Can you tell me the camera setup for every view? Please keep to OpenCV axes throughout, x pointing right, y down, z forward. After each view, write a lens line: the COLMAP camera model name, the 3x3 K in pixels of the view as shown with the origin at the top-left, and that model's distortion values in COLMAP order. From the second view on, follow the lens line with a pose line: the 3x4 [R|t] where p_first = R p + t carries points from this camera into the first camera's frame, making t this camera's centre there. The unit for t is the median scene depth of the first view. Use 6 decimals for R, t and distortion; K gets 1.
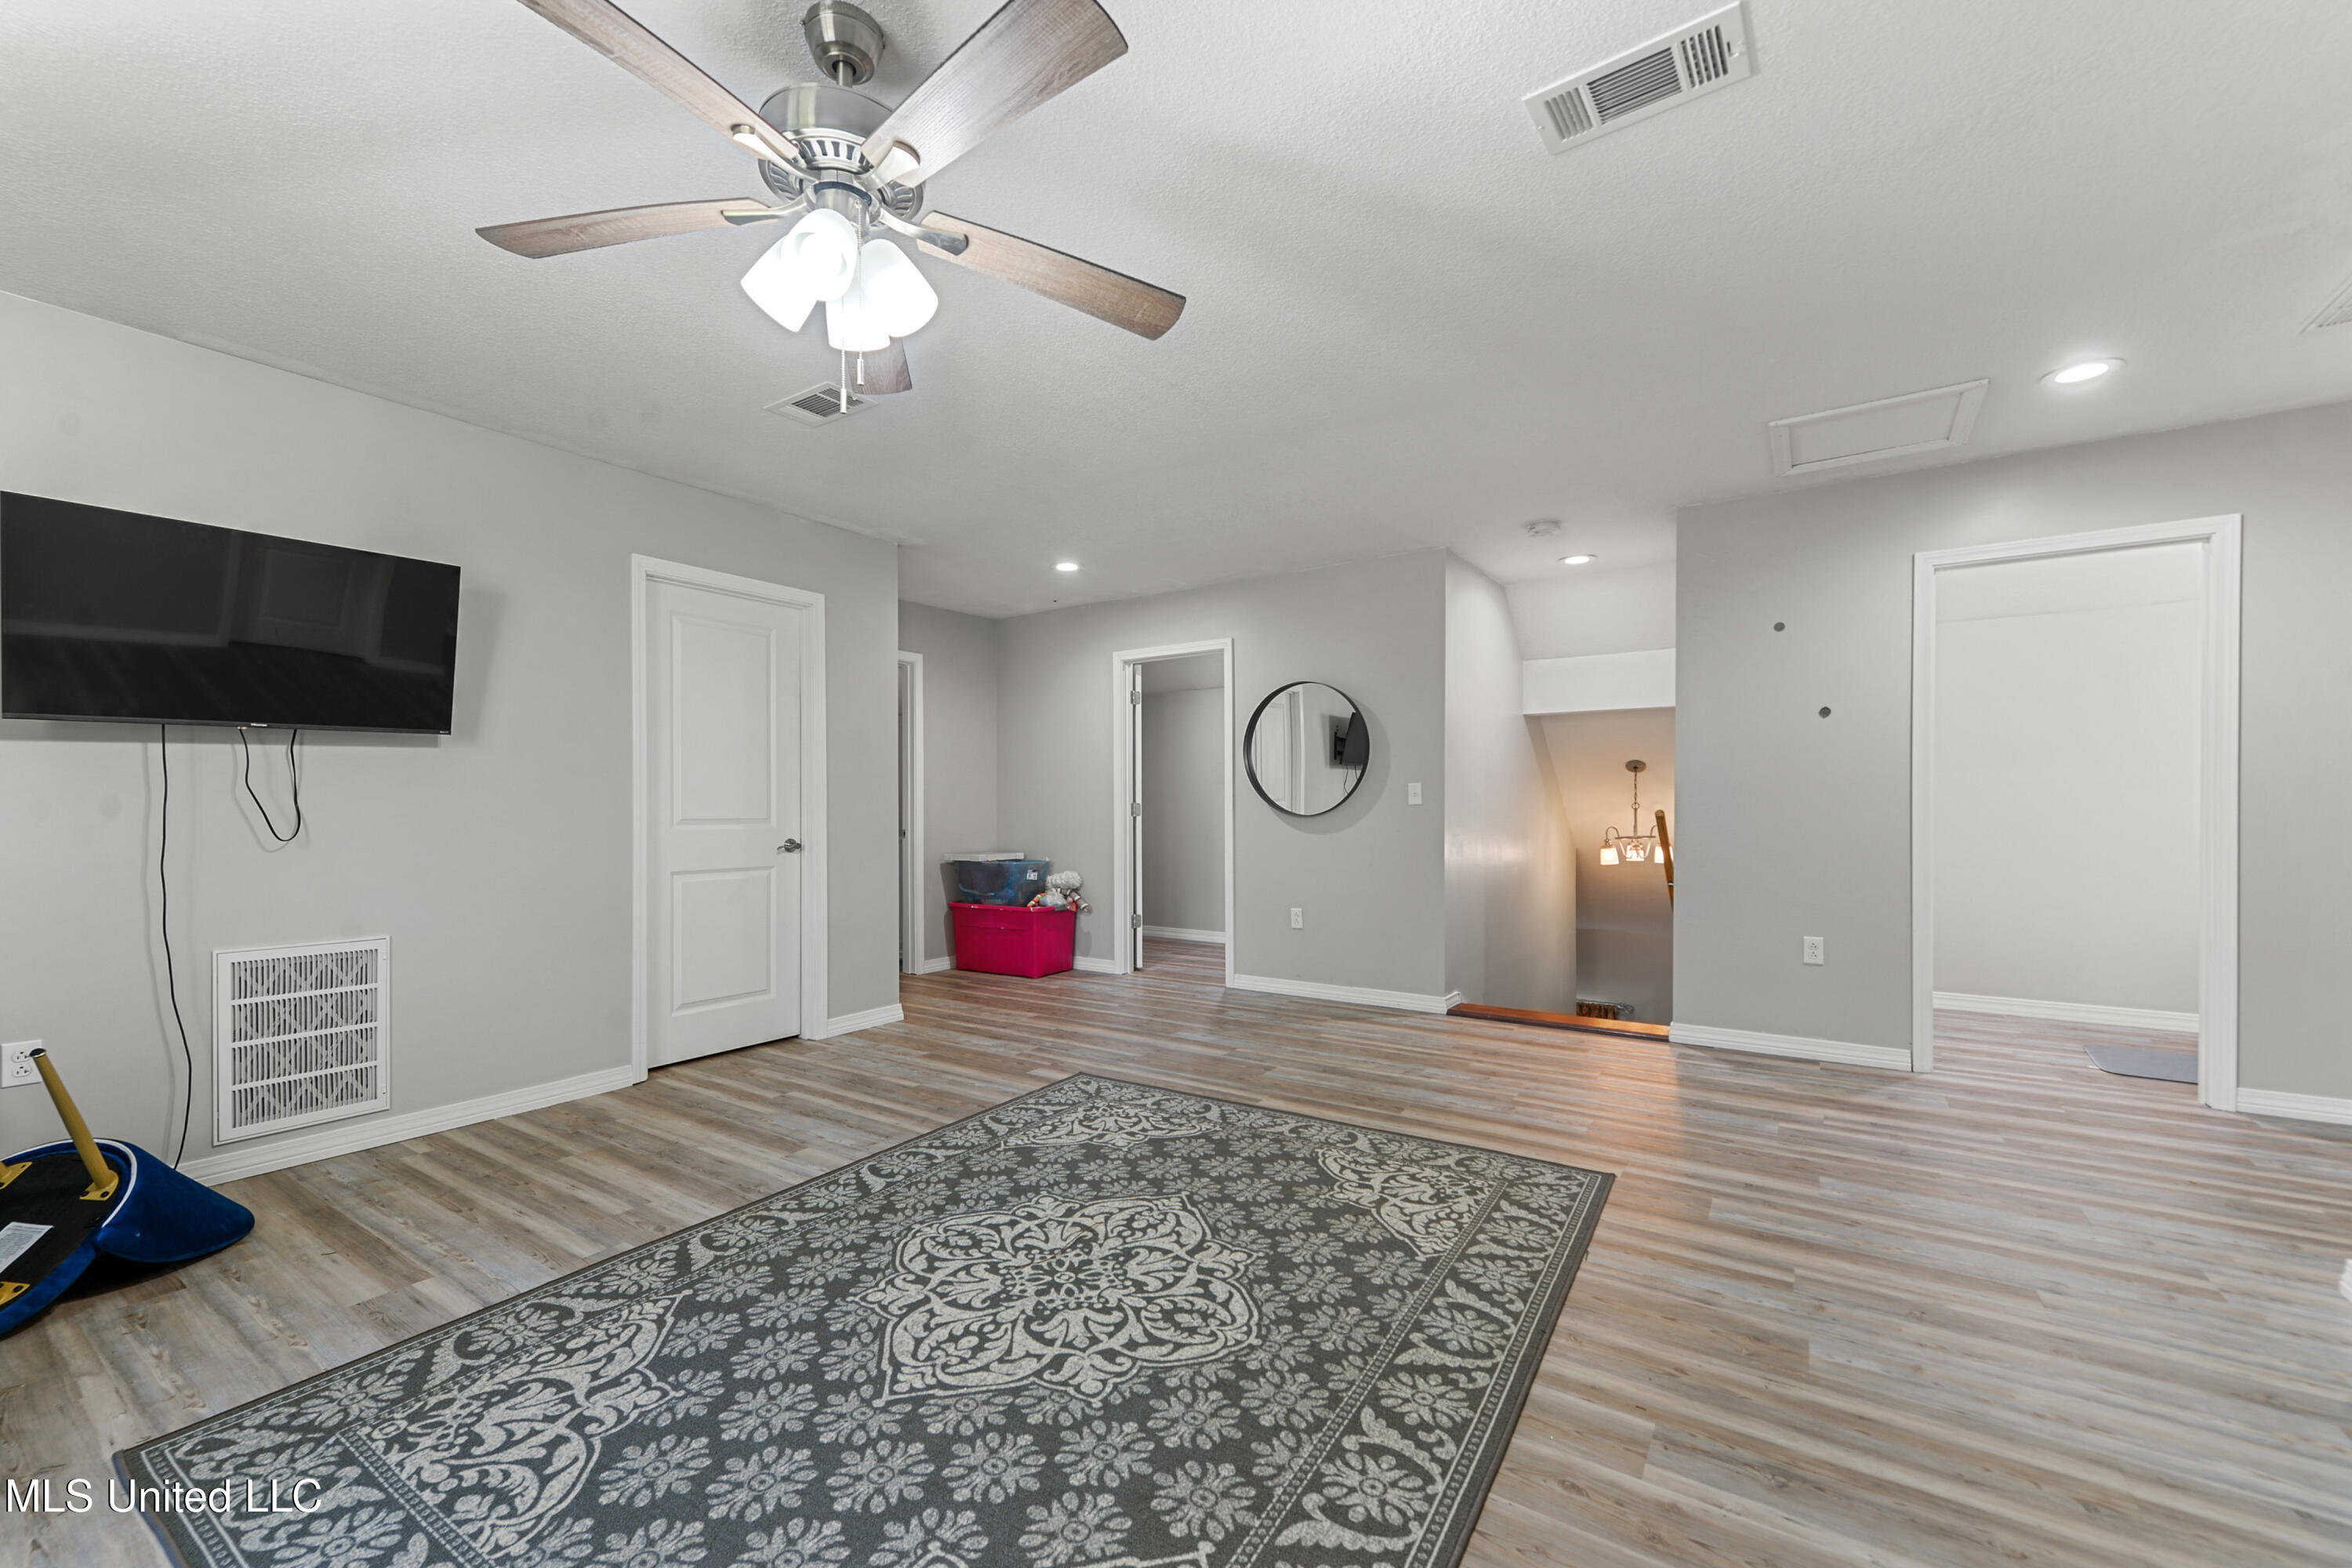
lens RADIAL K [[920.4, 0, 1180.0], [0, 920.4, 811.5], [0, 0, 1]] dist [0.002196, 0.000144]
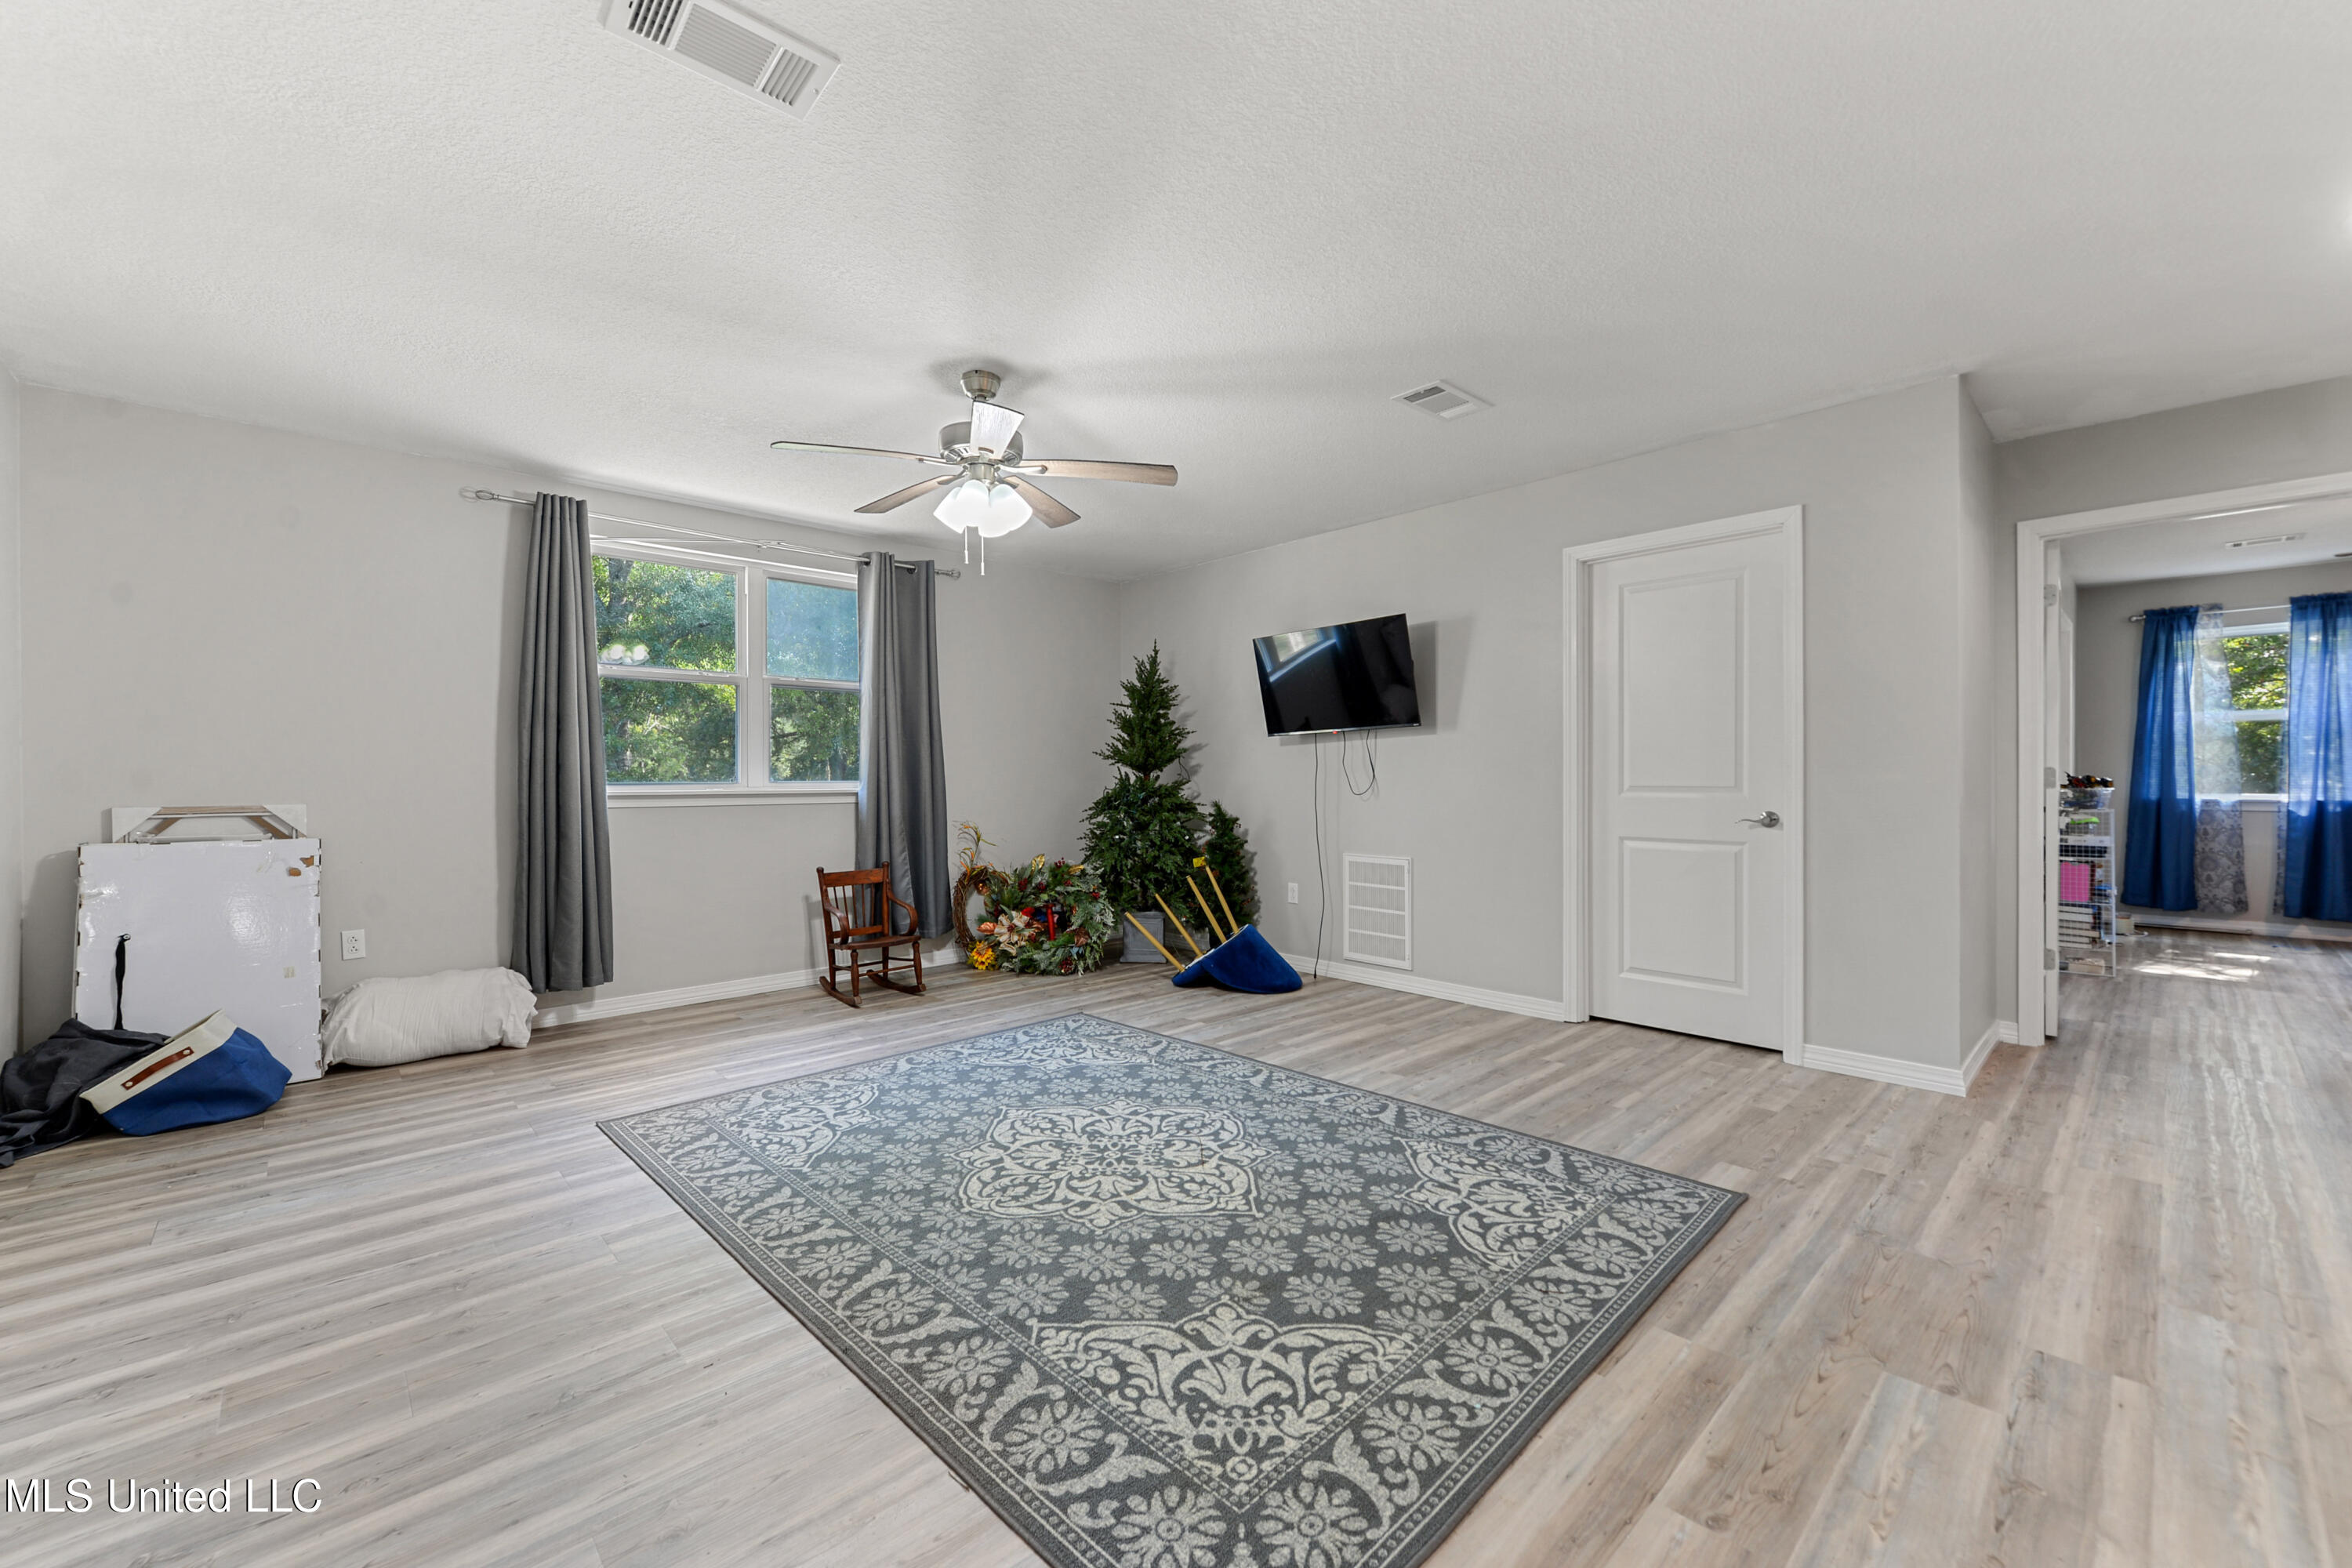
lens RADIAL K [[963.8, 0, 1175.8], [0, 963.8, 772.1], [0, 0, 1]] dist [-0.000214, -0.000196]
pose [[-0.226635, 0.000665, -0.973980, 0.862583], [-0.000848, 0.999999, 0.000880, -0.010266], [0.973979, 0.001025, -0.226634, 1.056690]]
